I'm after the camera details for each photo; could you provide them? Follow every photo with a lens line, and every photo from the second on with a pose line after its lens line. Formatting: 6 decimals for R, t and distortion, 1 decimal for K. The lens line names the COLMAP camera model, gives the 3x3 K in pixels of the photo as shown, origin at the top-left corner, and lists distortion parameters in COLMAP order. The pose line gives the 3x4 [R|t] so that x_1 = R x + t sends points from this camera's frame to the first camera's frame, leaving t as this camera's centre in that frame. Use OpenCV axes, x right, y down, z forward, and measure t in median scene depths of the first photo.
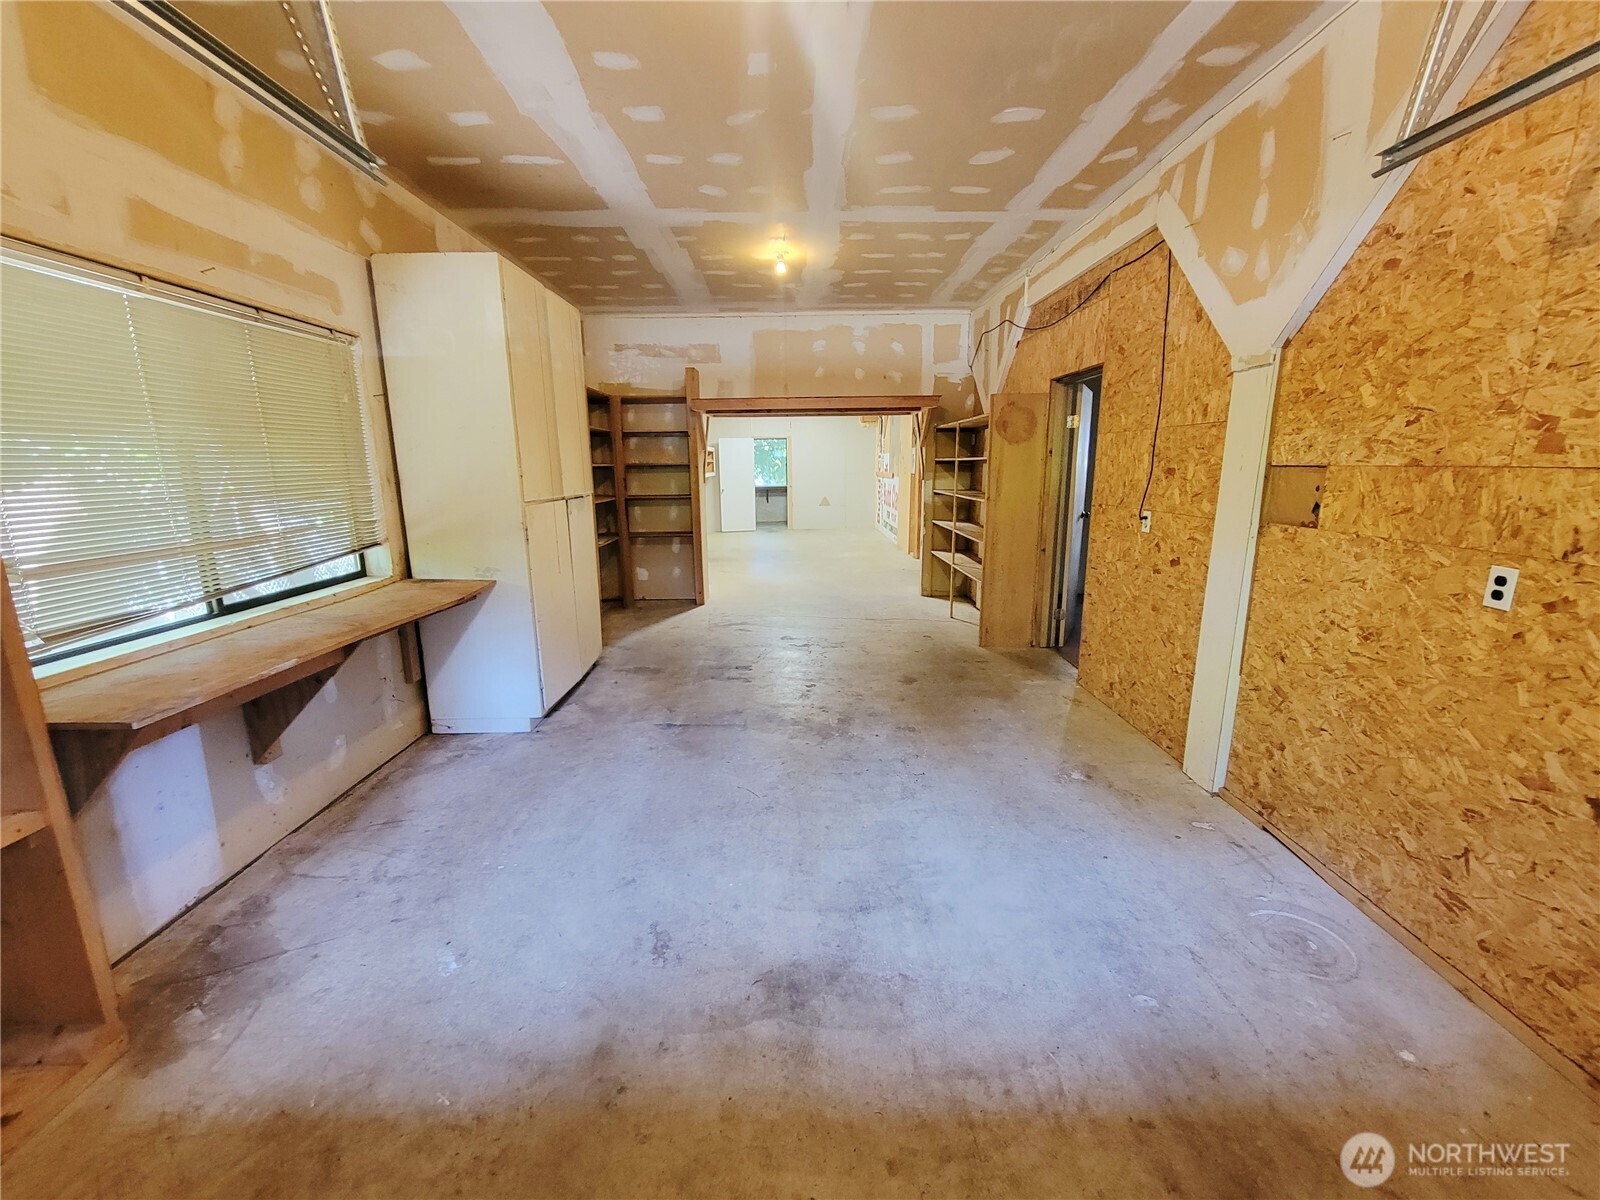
lens RADIAL K [[655.0, 0, 793.2], [0, 655.0, 598.7], [0, 0, 1]] dist [0.004004, 0.000169]
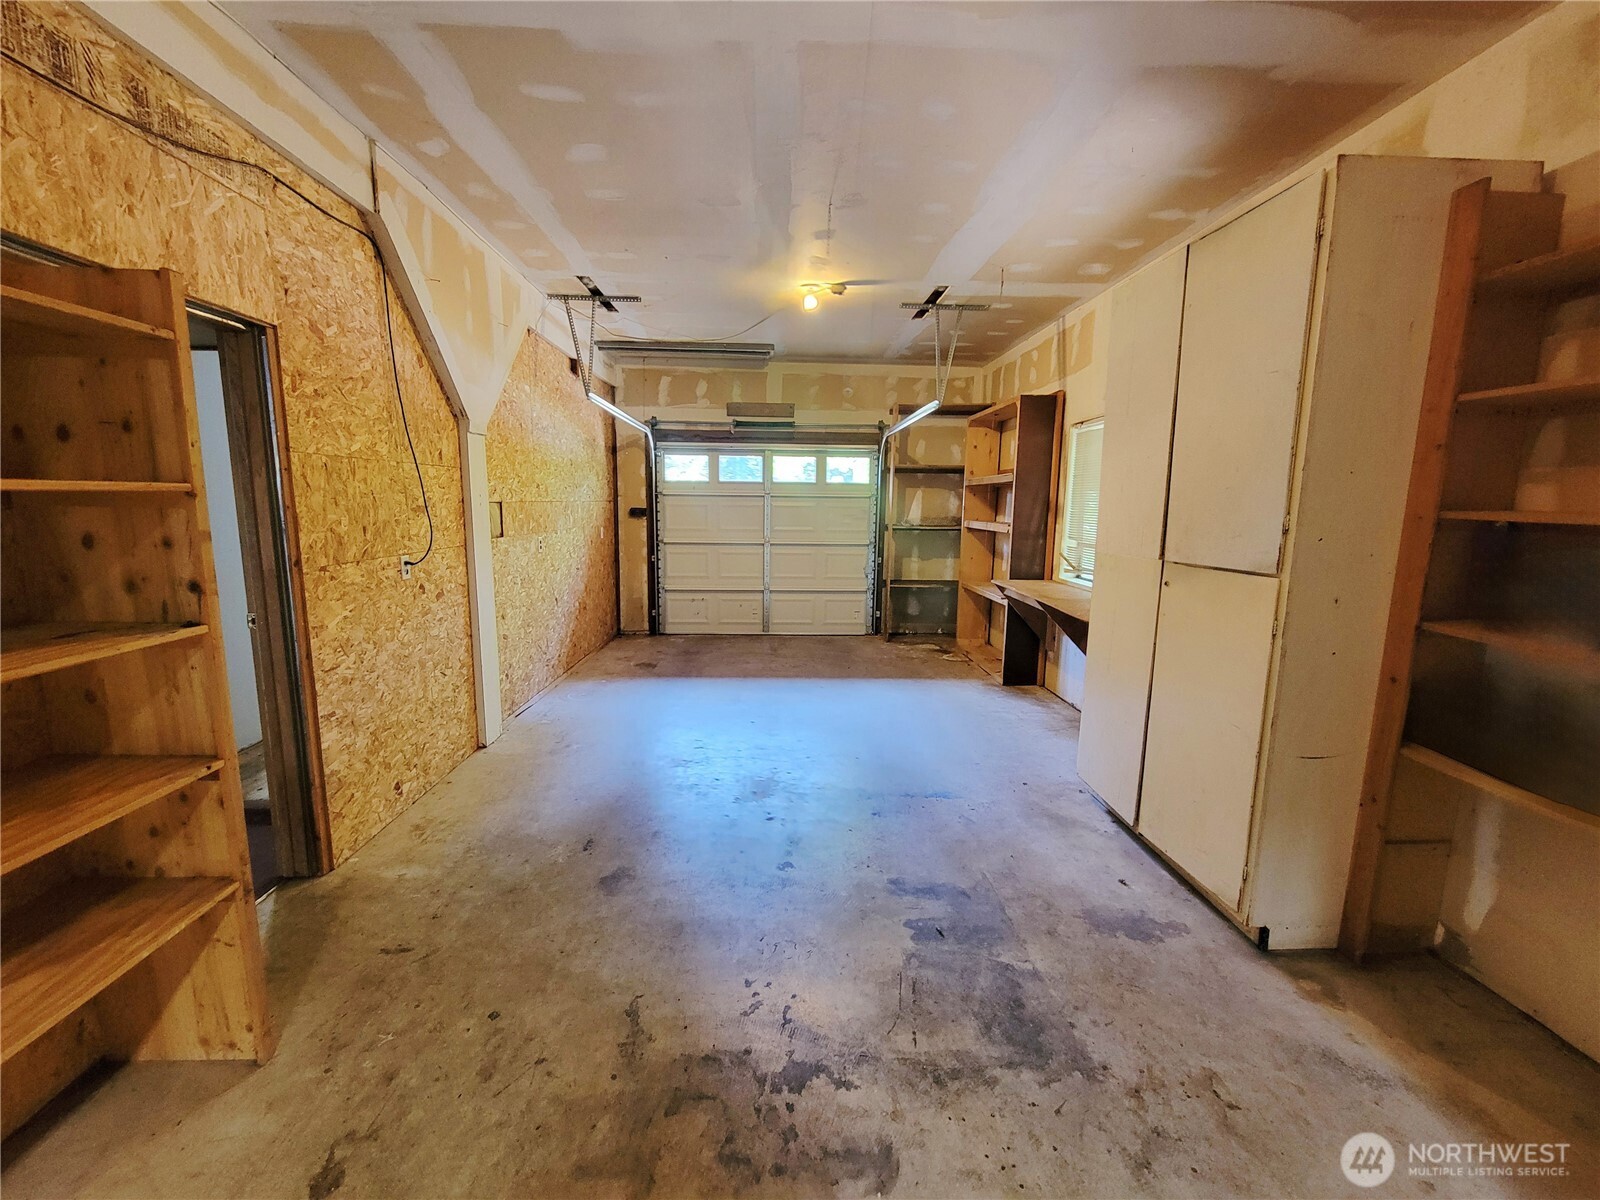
lens RADIAL K [[655.0, 0, 793.2], [0, 655.0, 598.7], [0, 0, 1]] dist [0.004004, 0.000169]
pose [[-0.999496, -0.001080, -0.031725, 0.048227], [-0.012092, 0.937027, 0.349046, -0.380003], [0.029351, 0.349254, -0.936568, 1.803103]]
